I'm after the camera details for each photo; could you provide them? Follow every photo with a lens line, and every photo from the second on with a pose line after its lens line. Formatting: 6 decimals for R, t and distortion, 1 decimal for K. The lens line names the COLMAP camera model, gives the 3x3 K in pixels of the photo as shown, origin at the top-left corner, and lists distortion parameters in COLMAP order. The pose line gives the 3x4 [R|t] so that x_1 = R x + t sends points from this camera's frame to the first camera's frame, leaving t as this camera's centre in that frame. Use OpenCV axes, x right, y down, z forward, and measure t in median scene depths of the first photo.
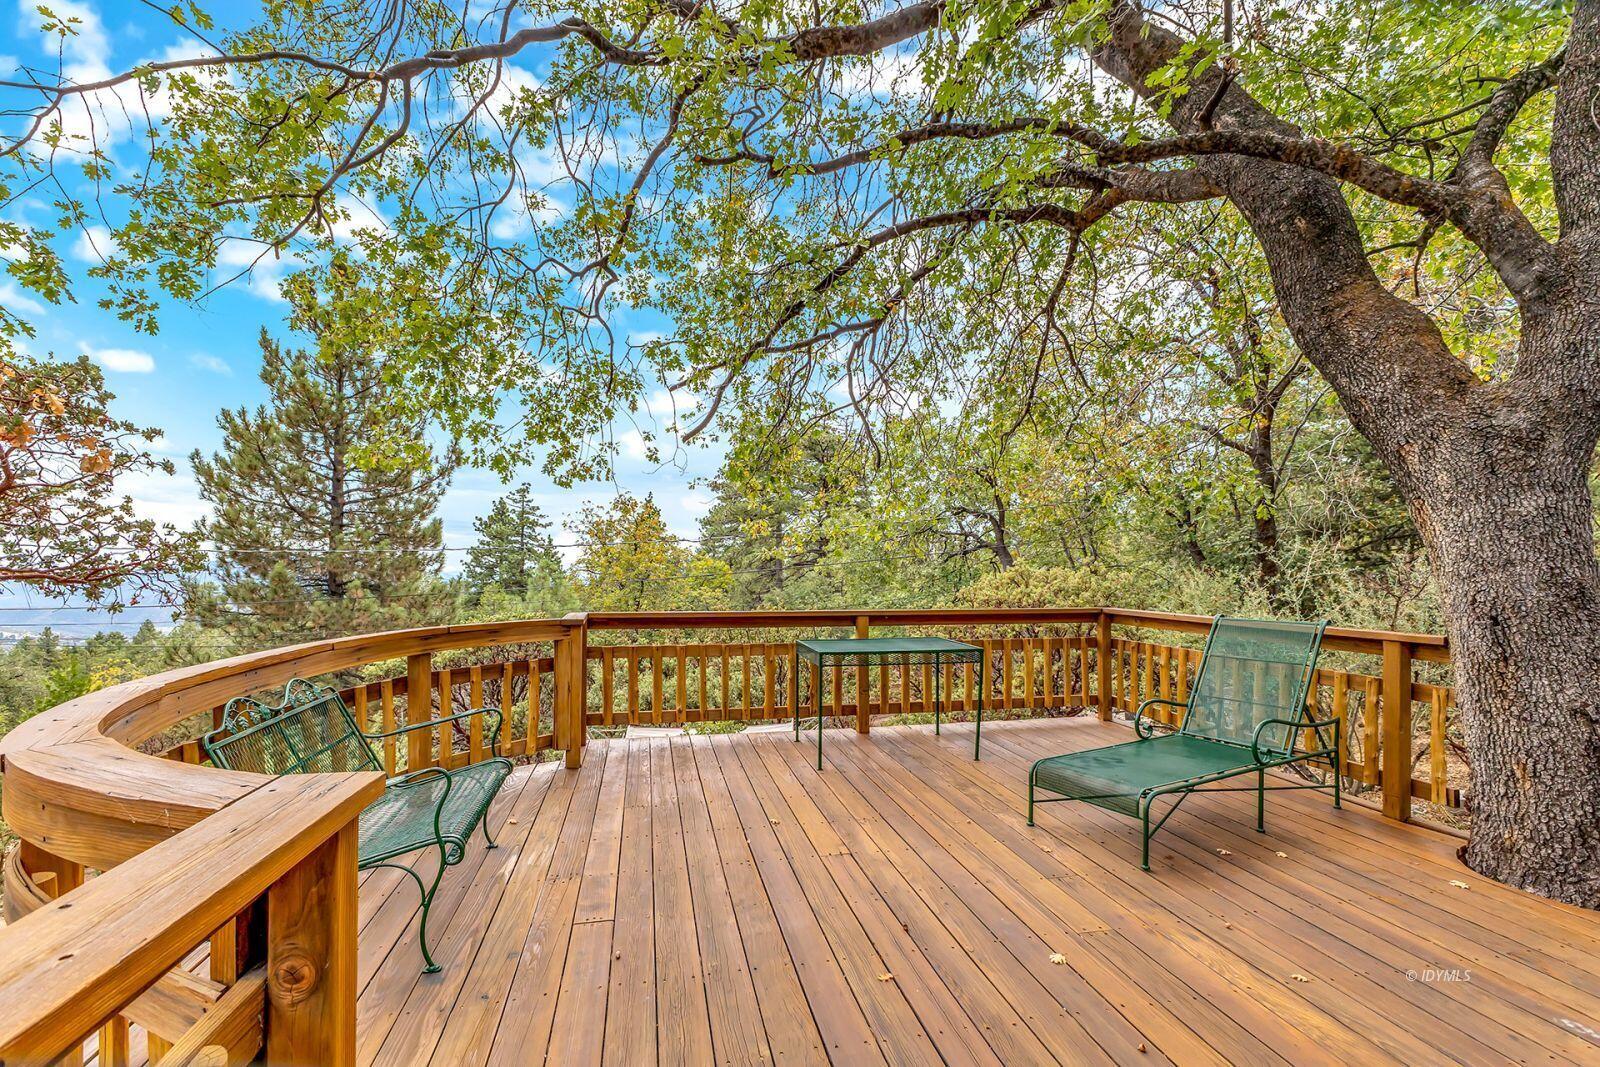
lens RADIAL K [[739.1, 0, 803.2], [0, 739.1, 569.9], [0, 0, 1]] dist [0.000670, -0.000091]
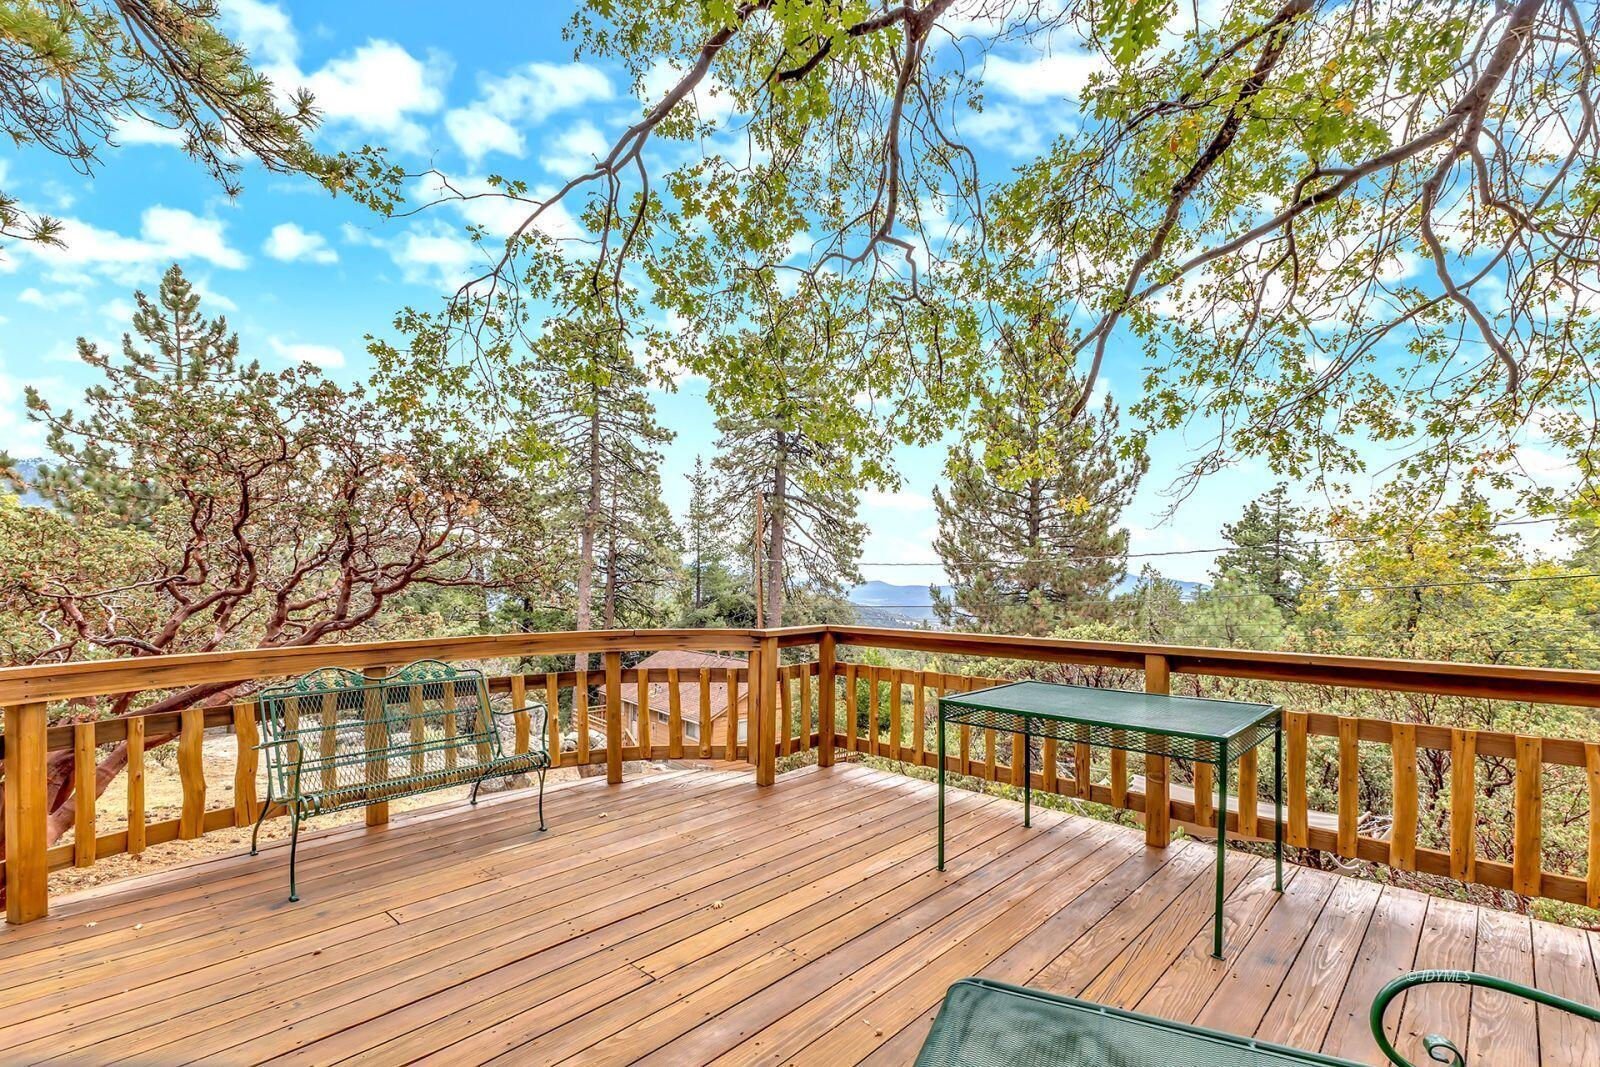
lens RADIAL K [[739.1, 0, 803.2], [0, 739.1, 569.9], [0, 0, 1]] dist [0.000670, -0.000091]
pose [[0.568182, -0.009087, -0.822853, 0.083253], [-0.002317, 0.999917, -0.012643, 0.000017], [0.822899, 0.009090, 0.568114, 0.080791]]
